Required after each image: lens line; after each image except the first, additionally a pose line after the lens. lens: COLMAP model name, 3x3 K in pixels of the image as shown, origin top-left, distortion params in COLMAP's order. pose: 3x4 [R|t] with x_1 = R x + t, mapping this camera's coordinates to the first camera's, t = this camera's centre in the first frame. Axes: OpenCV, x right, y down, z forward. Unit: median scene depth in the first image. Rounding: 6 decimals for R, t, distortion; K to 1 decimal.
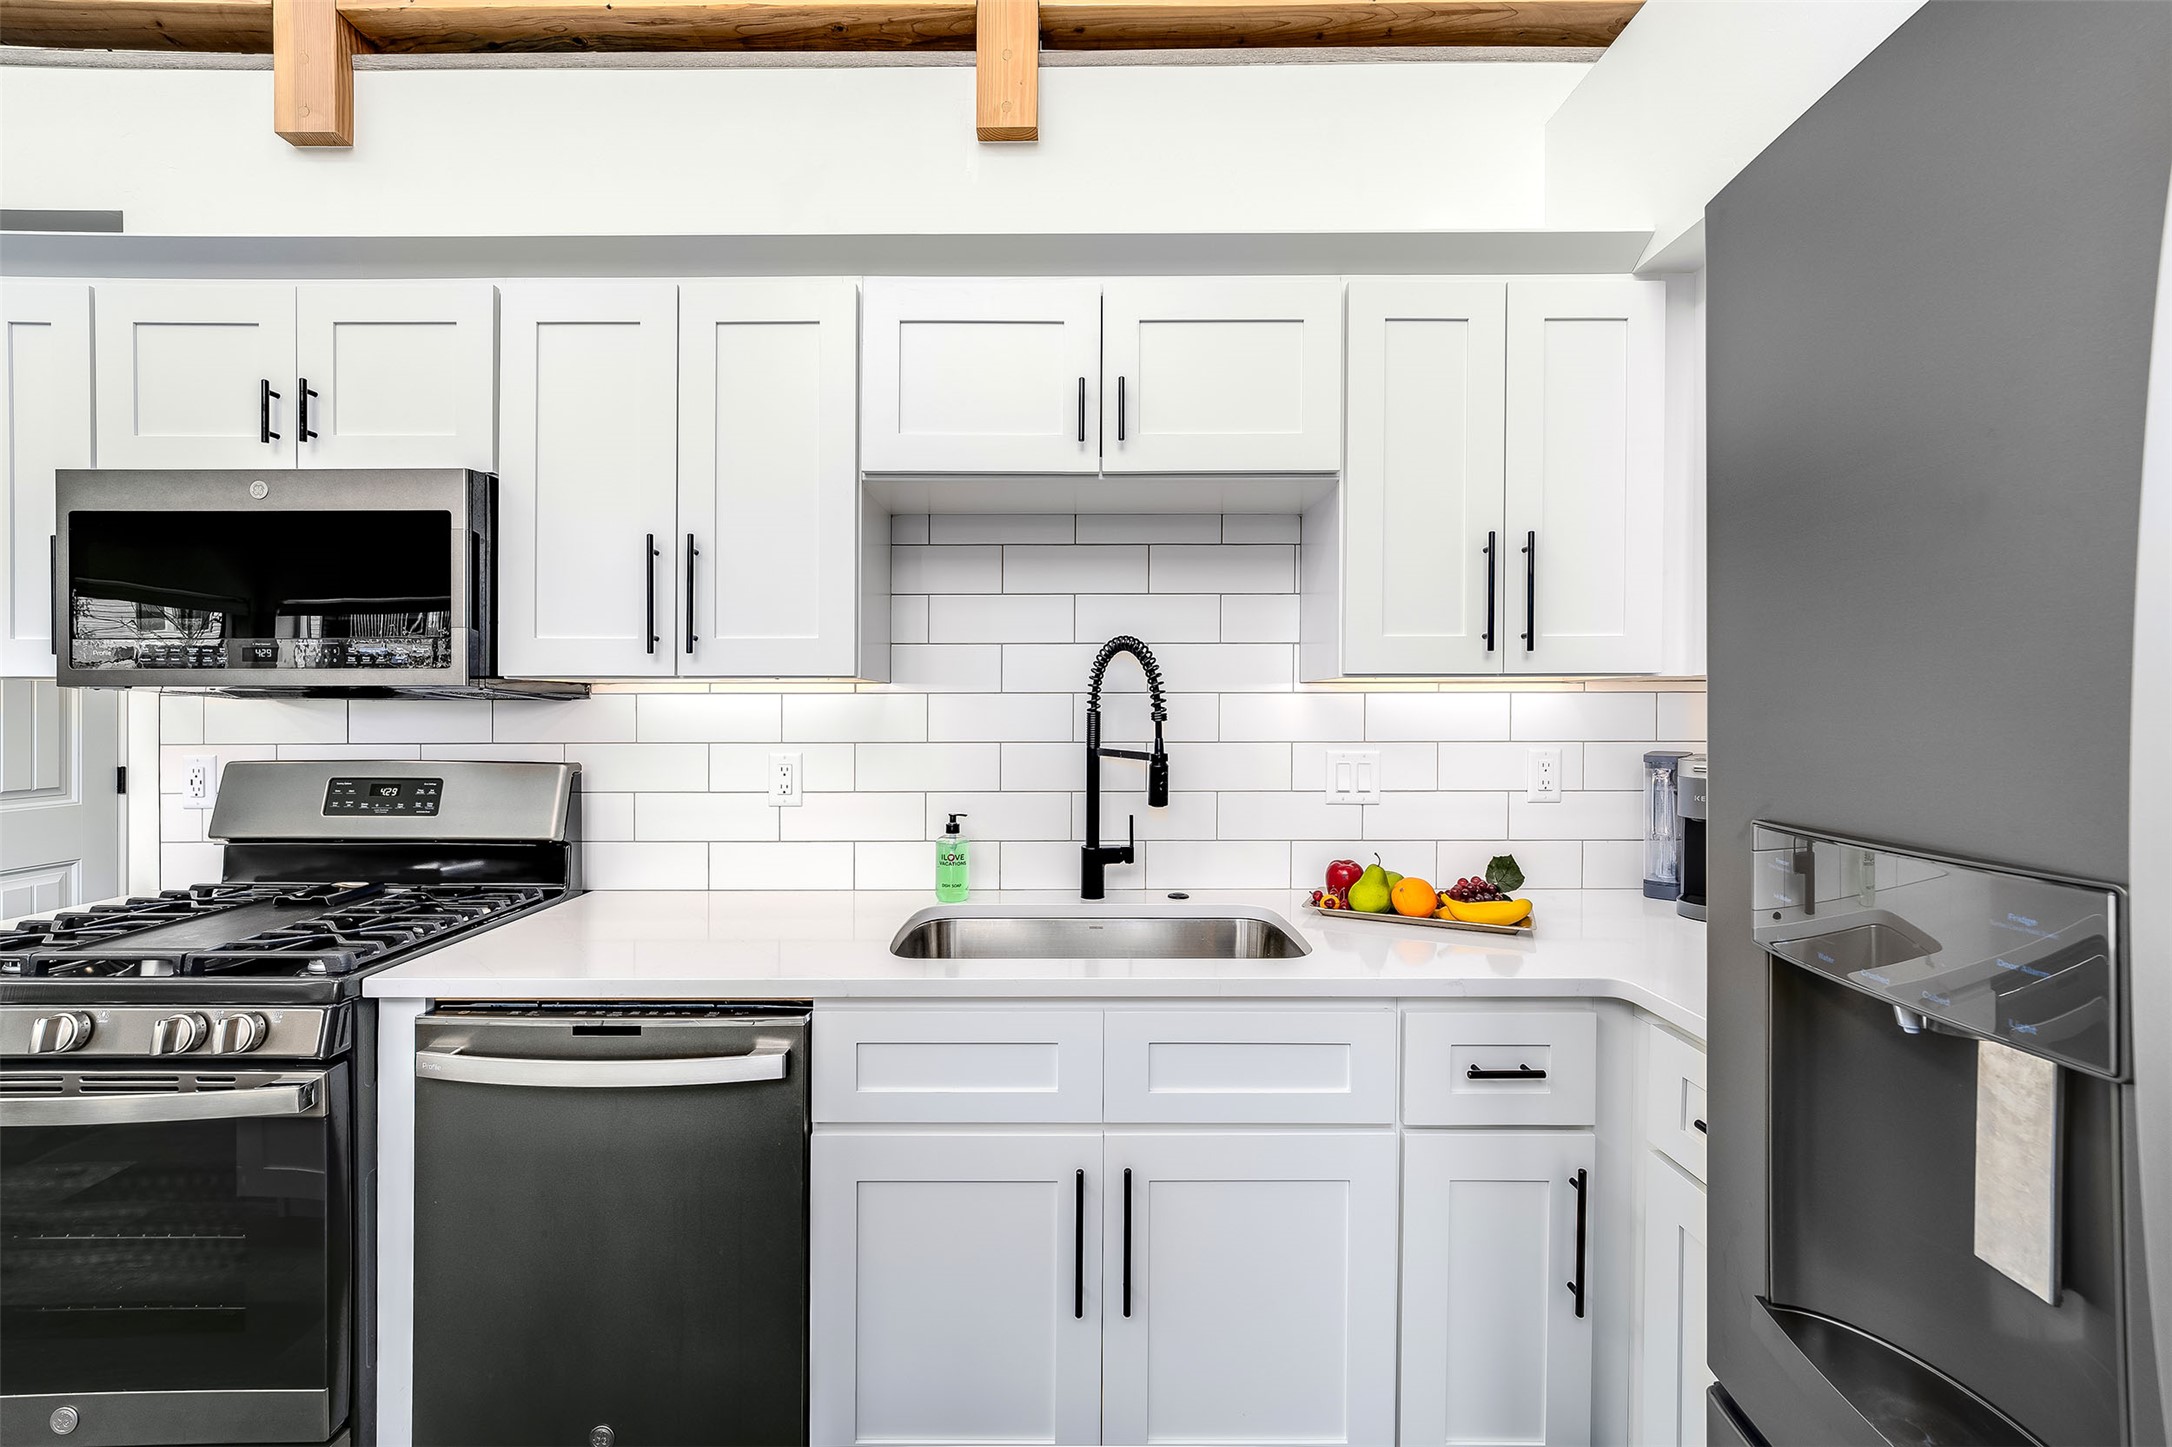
lens RADIAL K [[879.6, 0, 1088.7], [0, 879.6, 710.3], [0, 0, 1]] dist [-0.020832, 0.004789]
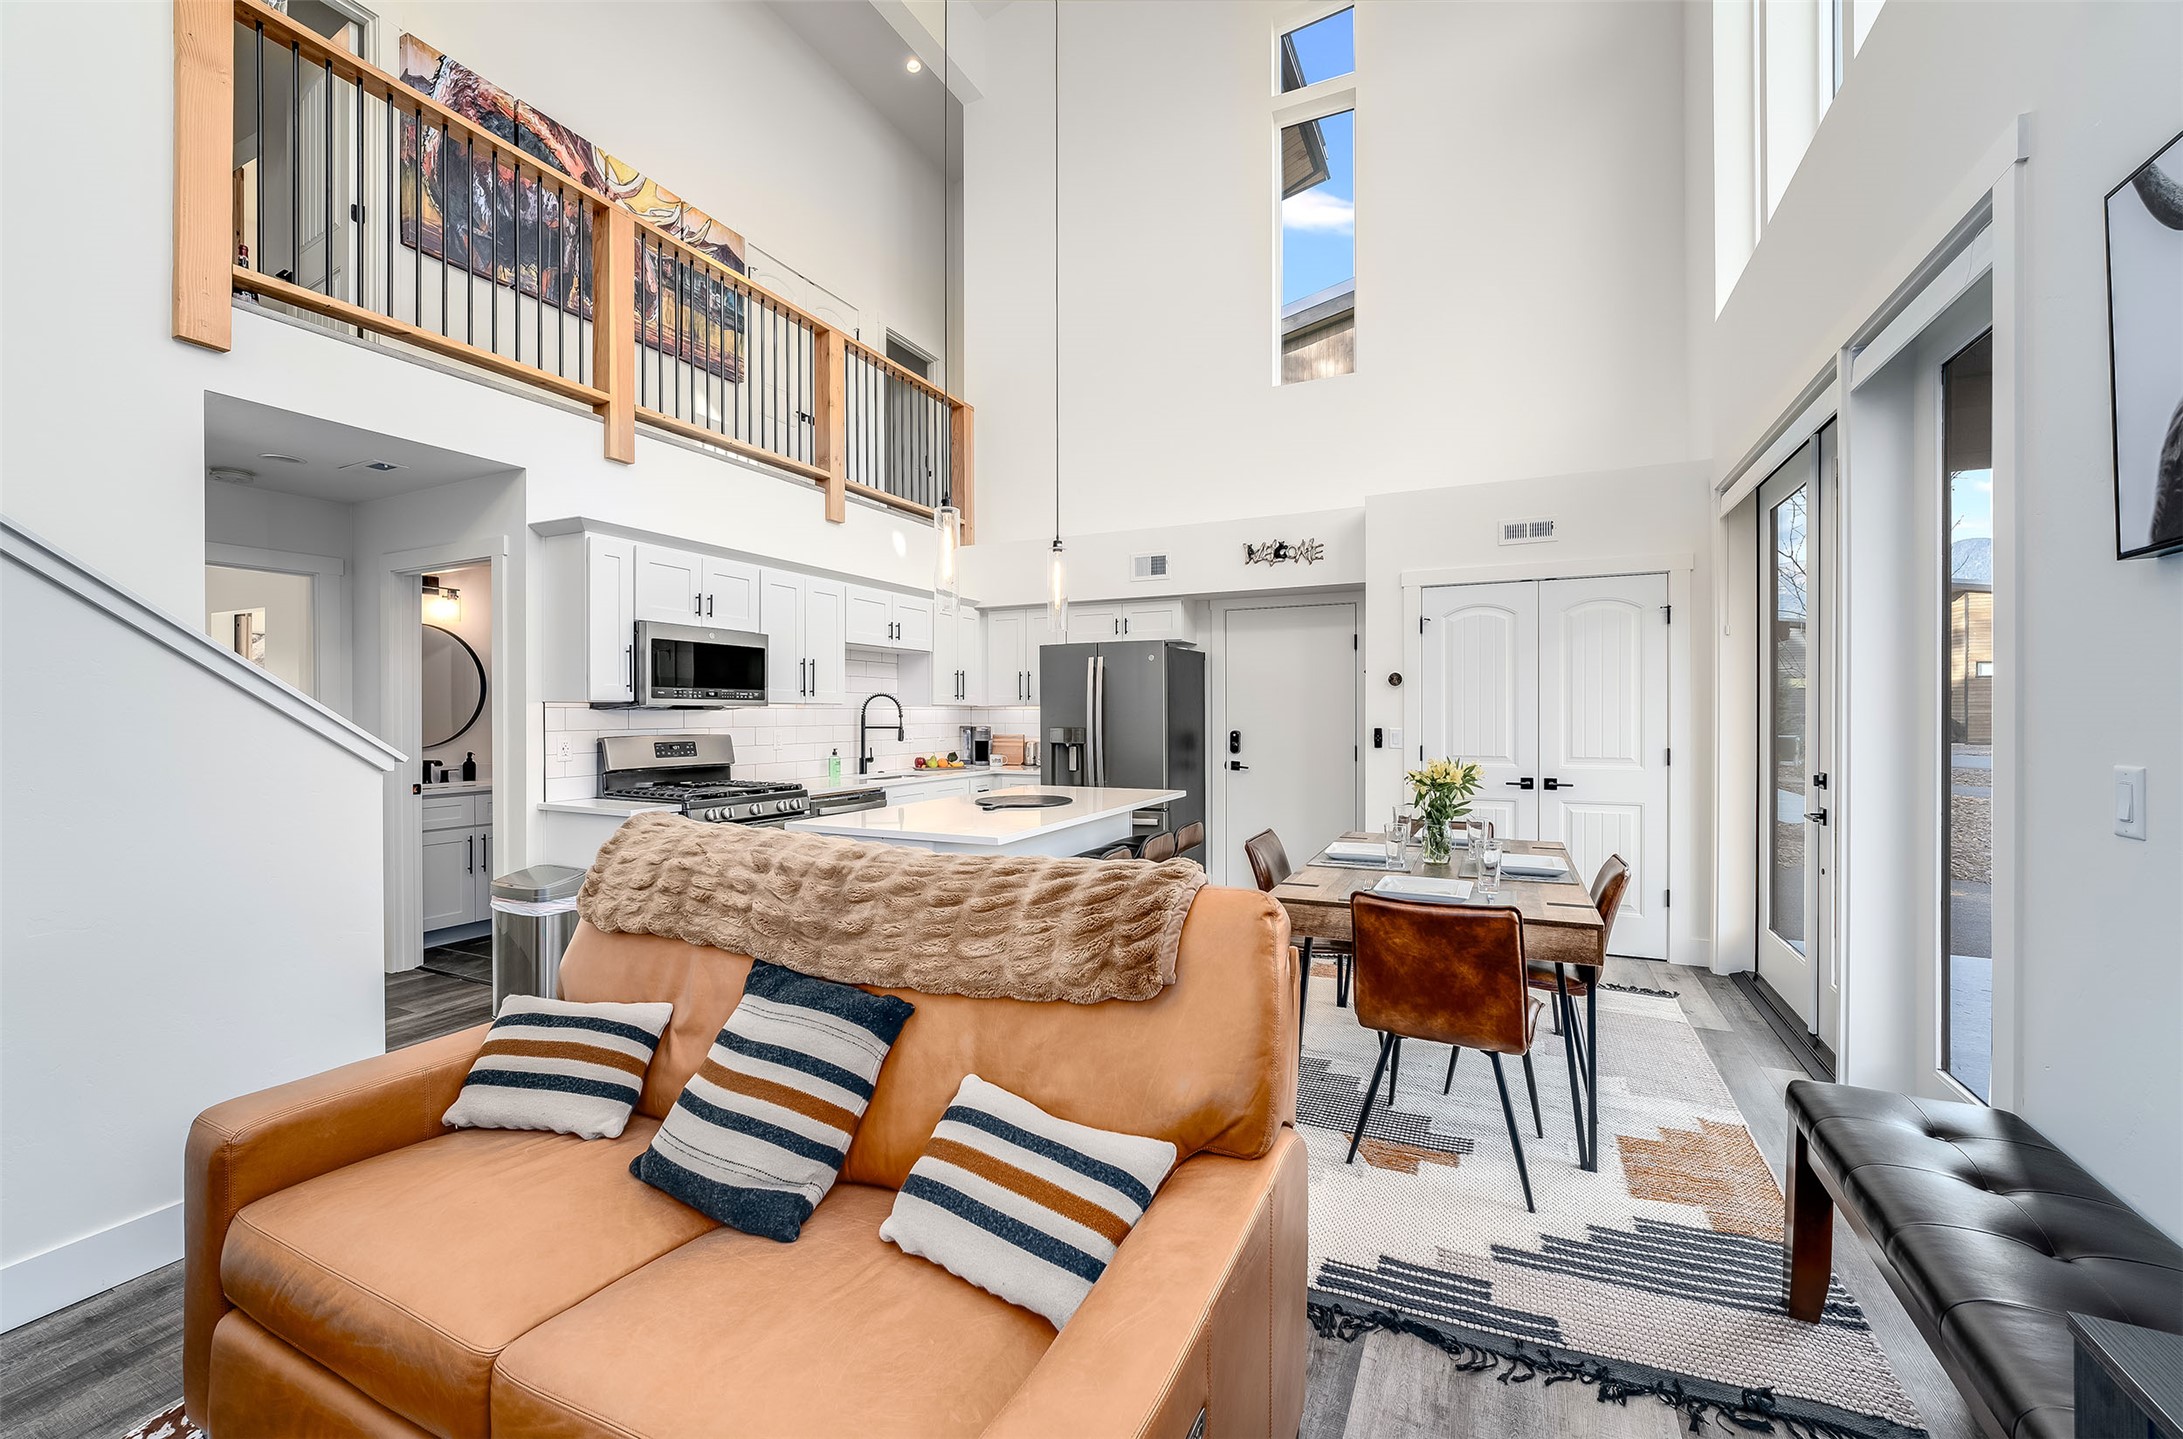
lens RADIAL K [[861.0, 0, 1100.6], [0, 861.0, 716.1], [0, 0, 1]] dist [-0.003215, 0.000380]
pose [[0.430542, -0.001283, 0.902569, -2.688385], [0.001905, 0.999998, 0.000513, 0.006911], [-0.902568, 0.001498, 0.430544, -1.230062]]
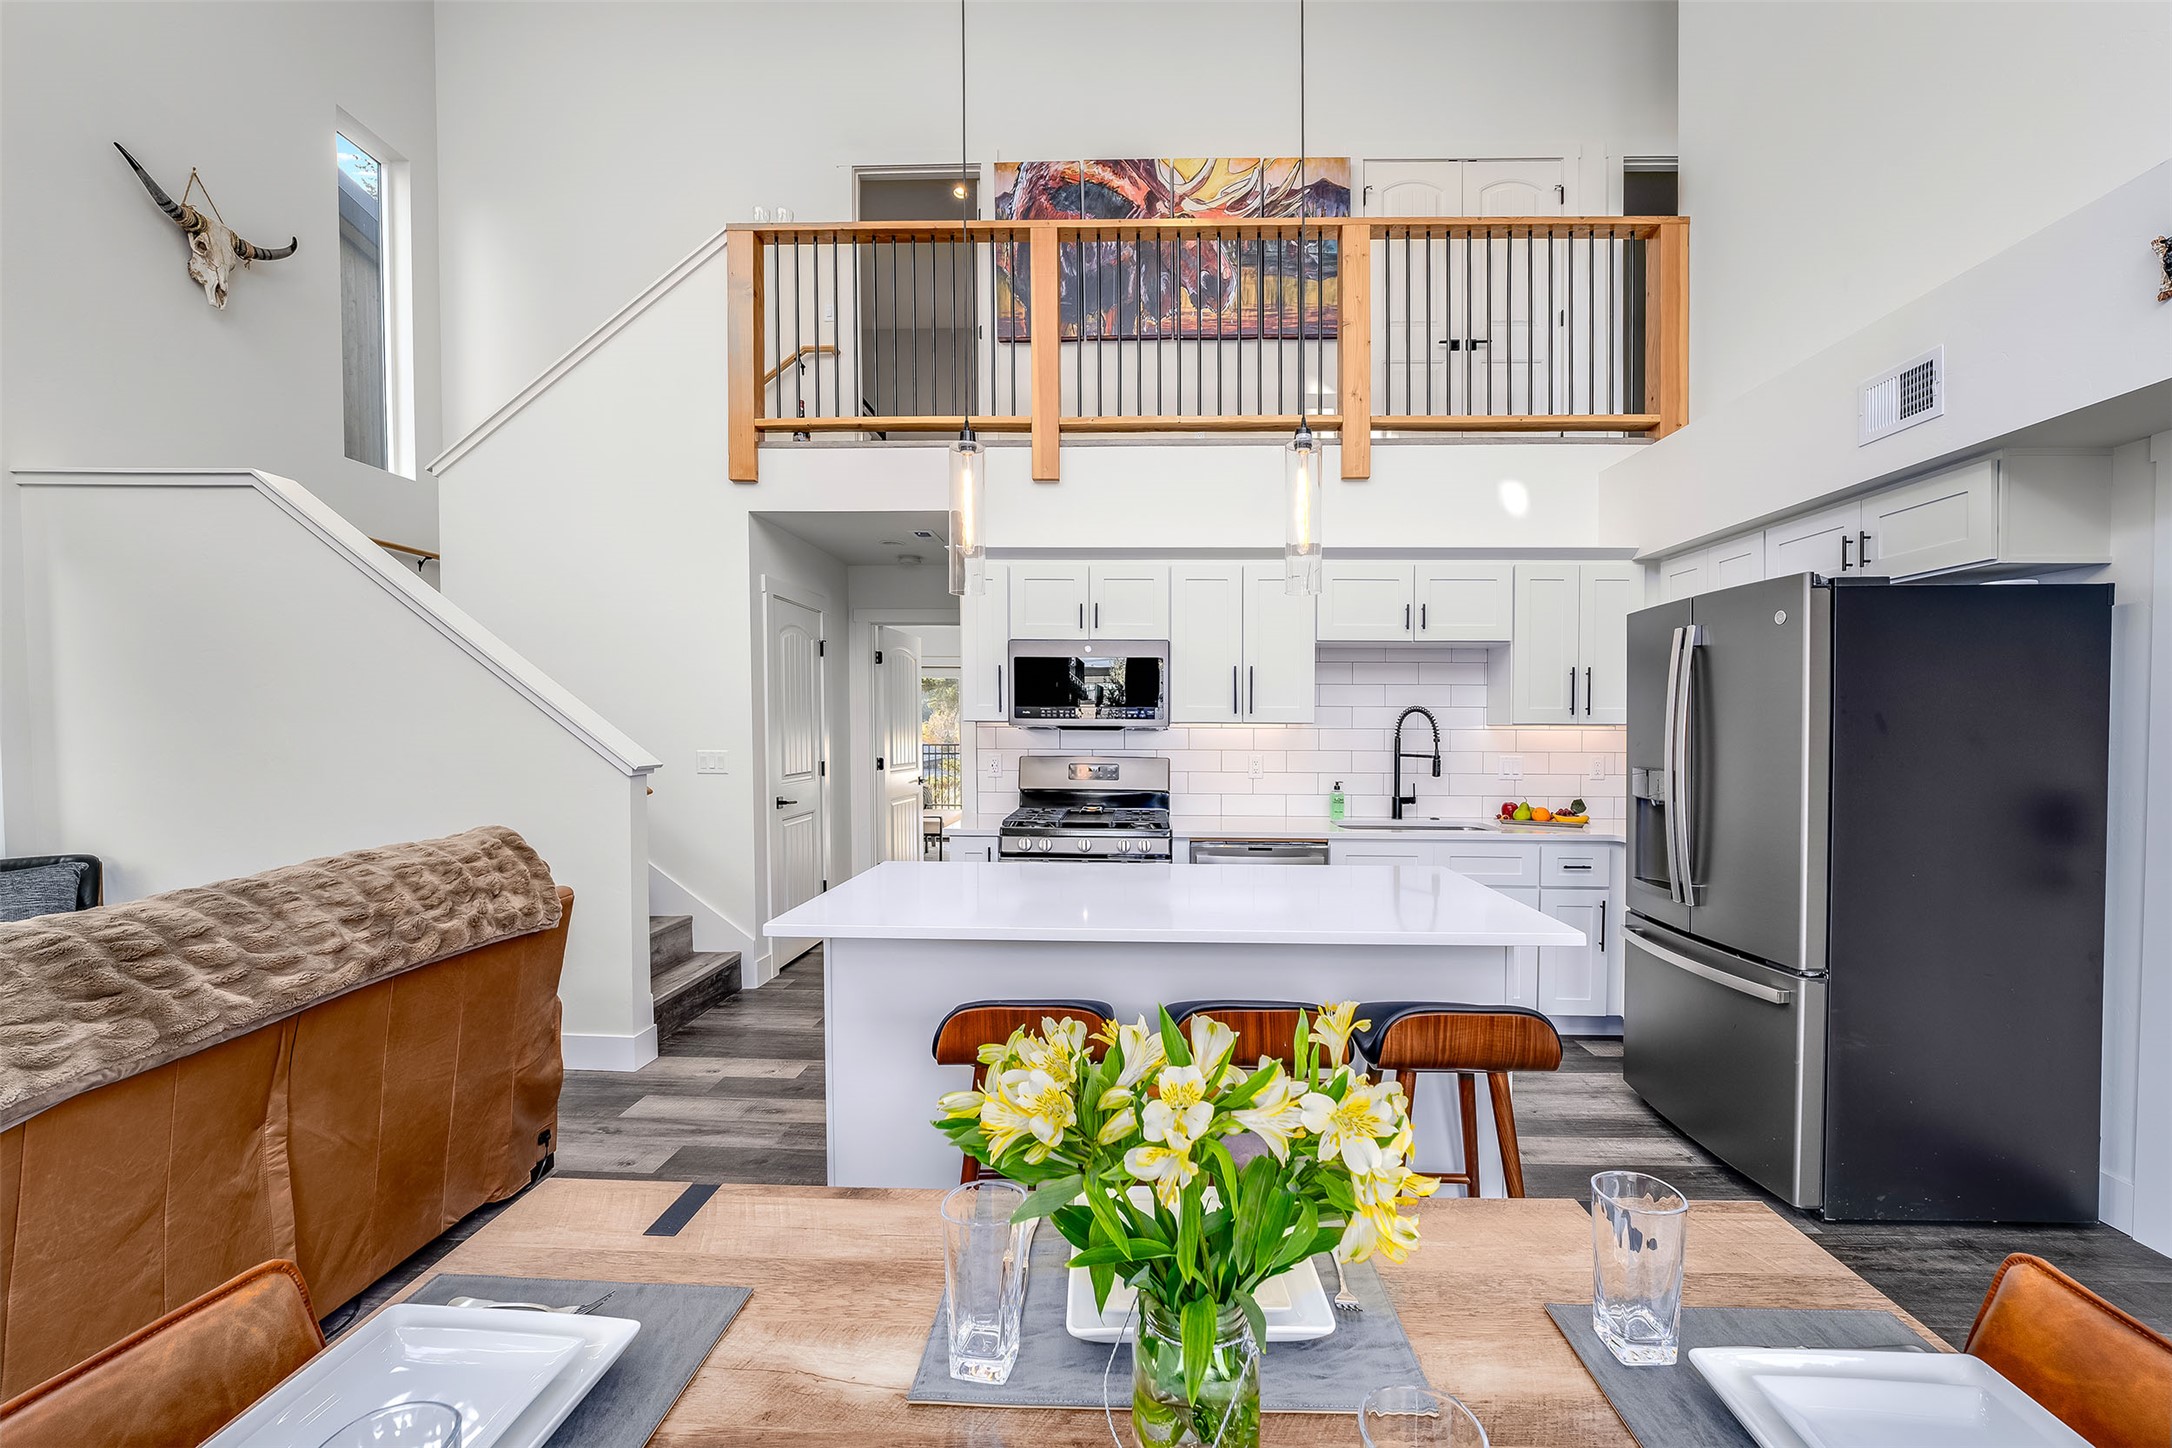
lens RADIAL K [[879.6, 0, 1149.5], [0, 879.6, 756.2], [0, 0, 1]] dist [-0.020832, 0.004789]
pose [[0.999860, 0.007520, -0.014938, -0.670970], [-0.006993, 0.999362, 0.035029, -0.027983], [0.015192, -0.034919, 0.999275, -1.438627]]
